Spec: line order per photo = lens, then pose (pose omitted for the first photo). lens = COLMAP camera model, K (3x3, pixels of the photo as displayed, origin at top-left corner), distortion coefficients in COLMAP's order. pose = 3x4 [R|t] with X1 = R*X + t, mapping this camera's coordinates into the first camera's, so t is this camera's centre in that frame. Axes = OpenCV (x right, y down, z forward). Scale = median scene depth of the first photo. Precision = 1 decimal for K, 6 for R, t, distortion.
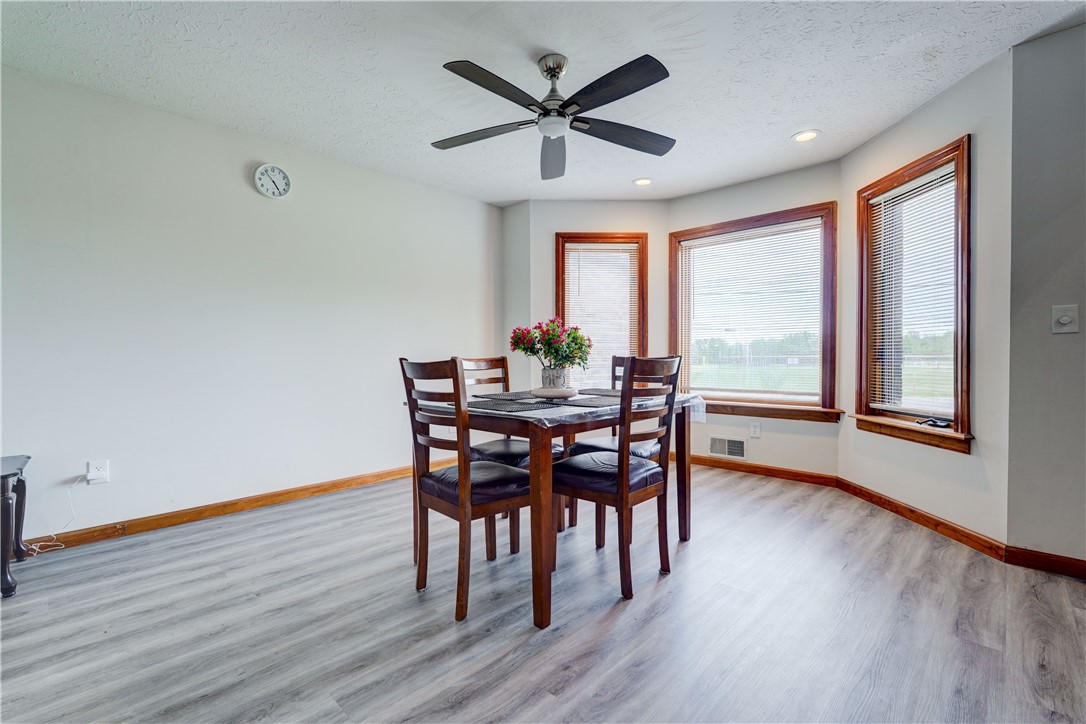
lens RADIAL K [[485.5, 0, 545.1], [0, 485.5, 360.0], [0, 0, 1]] dist [-0.010738, 0.003607]
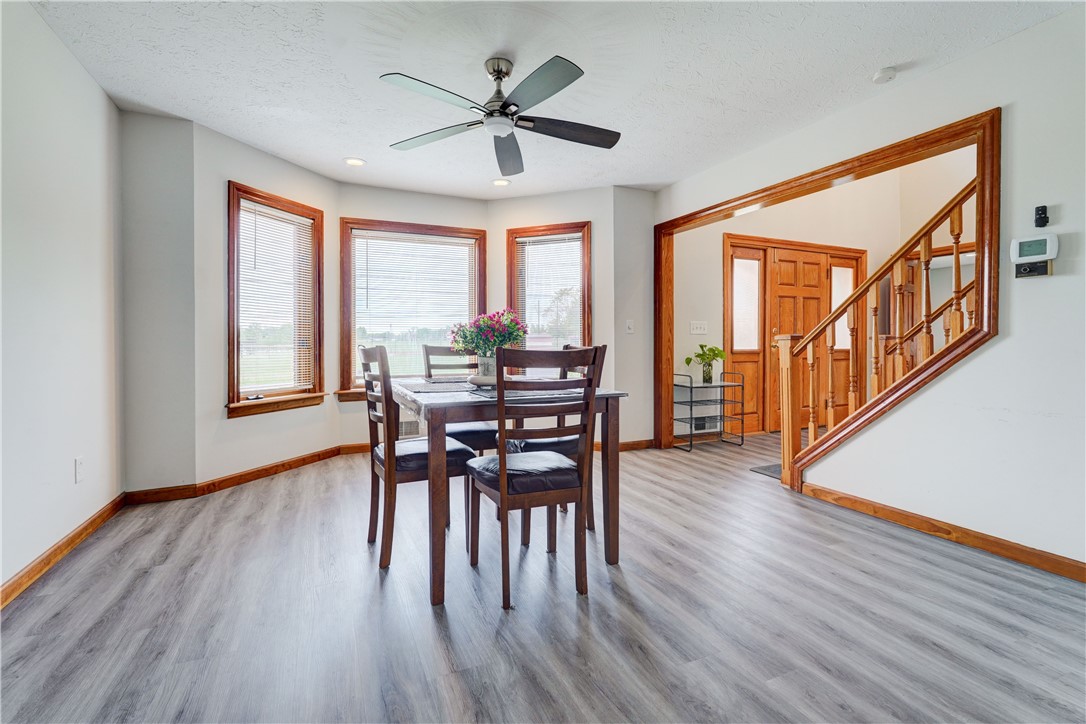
lens RADIAL K [[485.5, 0, 535.8], [0, 485.5, 344.4], [0, 0, 1]] dist [-0.010738, 0.003607]
pose [[0.386051, -0.000864, 0.922477, -0.514366], [0.009612, 0.999949, -0.003086, -0.002189], [-0.922427, 0.010058, 0.386040, 0.293432]]
